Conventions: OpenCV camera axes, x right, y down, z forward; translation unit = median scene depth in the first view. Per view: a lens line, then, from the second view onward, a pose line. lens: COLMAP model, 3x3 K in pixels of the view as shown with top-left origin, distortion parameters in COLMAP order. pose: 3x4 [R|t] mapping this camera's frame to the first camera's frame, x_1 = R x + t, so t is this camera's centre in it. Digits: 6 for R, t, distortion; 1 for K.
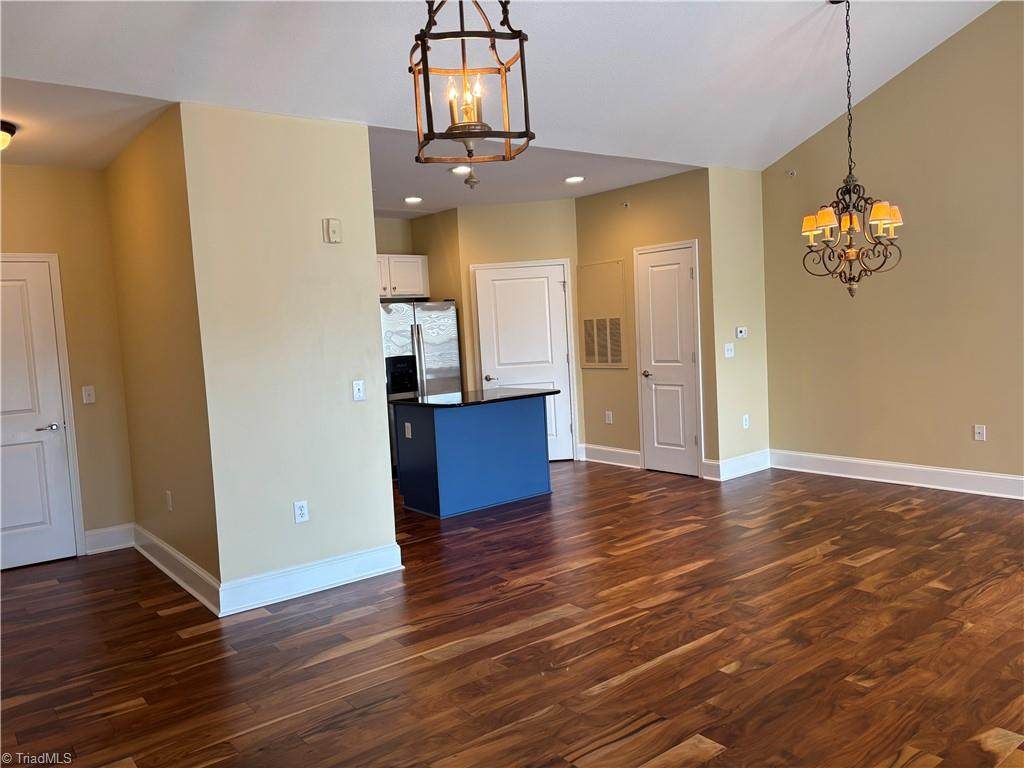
lens RADIAL K [[776.9, 0, 512.0], [0, 776.9, 384.0], [0, 0, 1]] dist [0.007519, 0.000119]
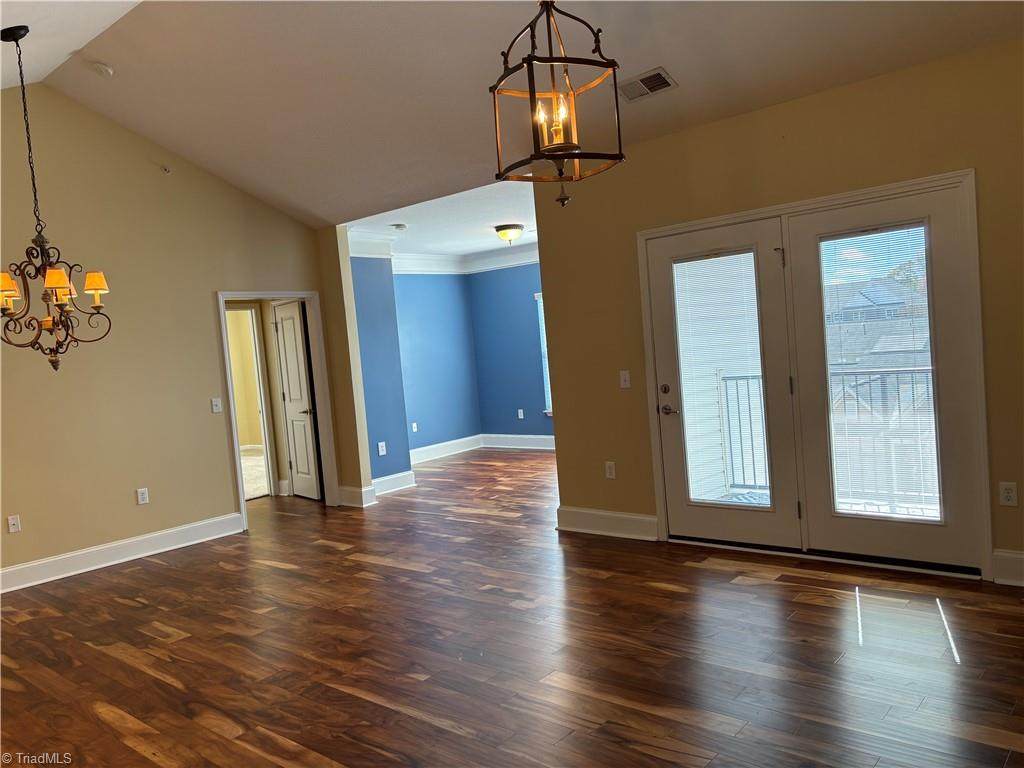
lens RADIAL K [[776.9, 0, 512.0], [0, 776.9, 384.0], [0, 0, 1]] dist [0.007519, 0.000119]
pose [[-0.193700, 0.018434, 0.980888, -0.591352], [0.169096, 0.985487, 0.014872, -0.023140], [-0.966378, 0.168745, -0.194006, 0.734289]]
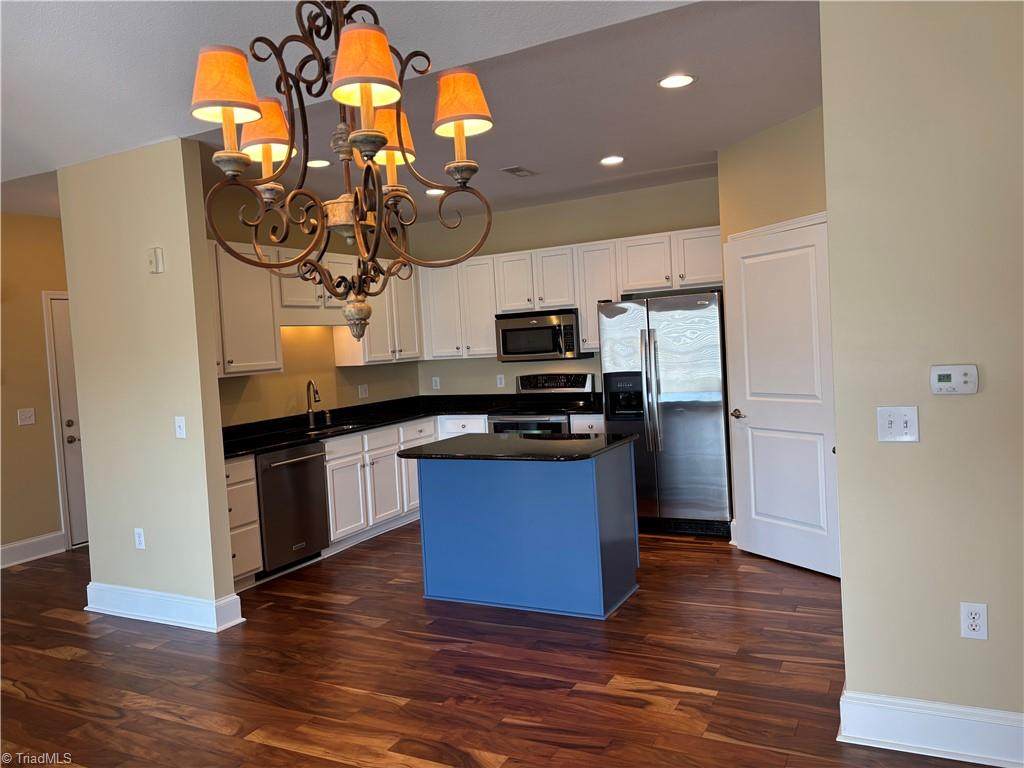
lens RADIAL K [[776.9, 0, 512.0], [0, 776.9, 384.0], [0, 0, 1]] dist [0.007519, 0.000119]
pose [[0.405850, 0.080734, -0.910367, 0.835996], [-0.031669, 0.996735, 0.074276, -0.130444], [0.913391, -0.001315, 0.407082, 1.011014]]
